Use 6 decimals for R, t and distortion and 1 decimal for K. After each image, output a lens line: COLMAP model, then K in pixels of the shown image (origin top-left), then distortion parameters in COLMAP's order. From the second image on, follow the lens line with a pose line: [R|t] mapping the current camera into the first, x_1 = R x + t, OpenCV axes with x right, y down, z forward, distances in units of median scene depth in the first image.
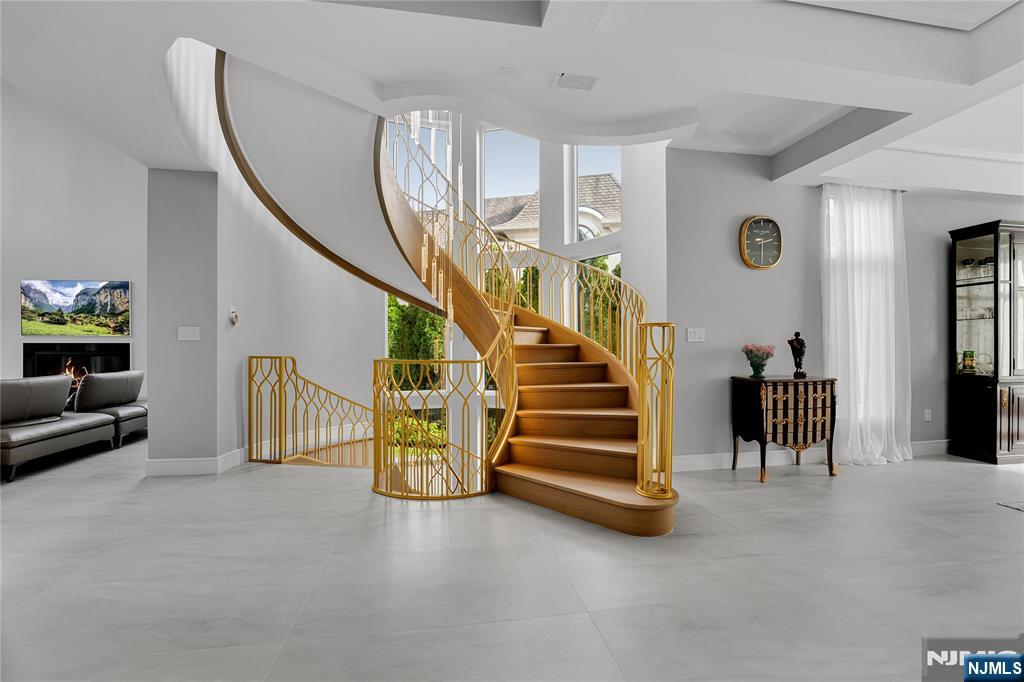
lens RADIAL K [[413.1, 0, 512.5], [0, 413.1, 351.0], [0, 0, 1]] dist [-0.013434, 0.000396]
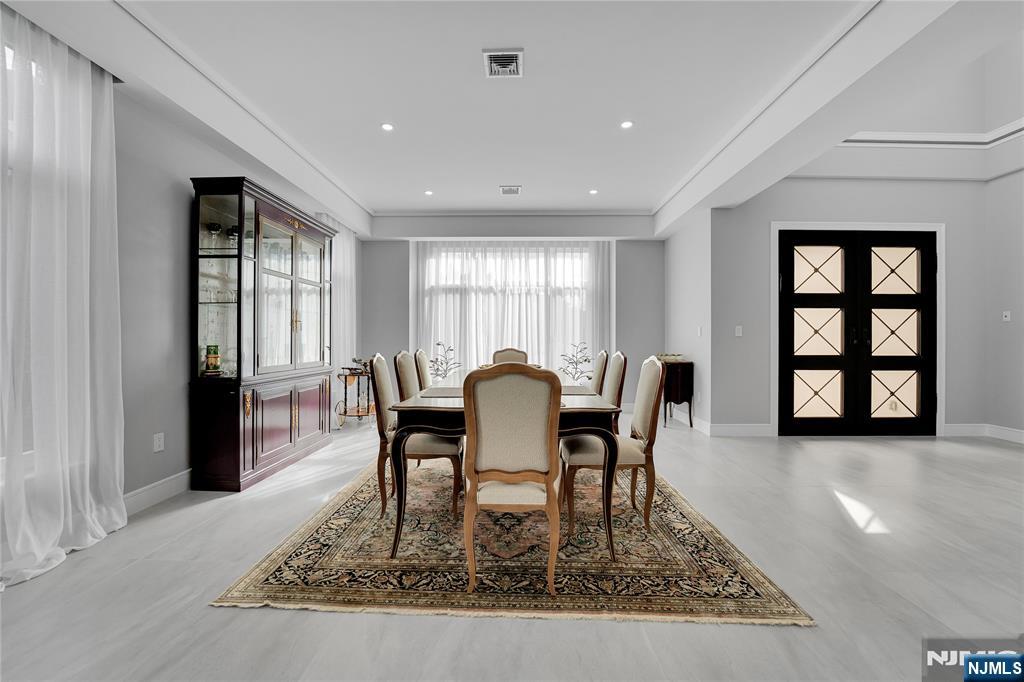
lens RADIAL K [[413.1, 0, 511.3], [0, 413.1, 332.6], [0, 0, 1]] dist [-0.013434, 0.000396]
pose [[0.193038, 0.017074, 0.981043, 0.492396], [0.003417, 0.999831, -0.018074, -0.008079], [-0.981185, 0.006841, 0.192947, 0.317784]]
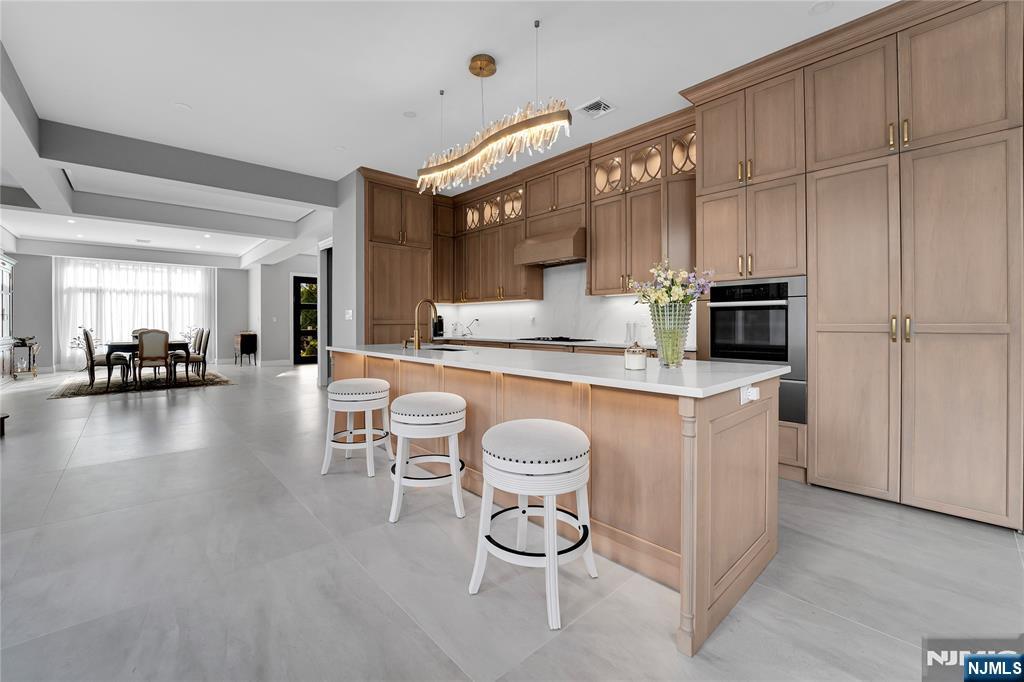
lens RADIAL K [[413.1, 0, 490.1], [0, 413.1, 323.2], [0, 0, 1]] dist [-0.013434, 0.000396]
pose [[-0.516545, 0.000589, 0.856260, -1.285585], [0.007479, 0.999965, 0.003824, -0.007132], [-0.856227, 0.008379, -0.516532, 0.079733]]
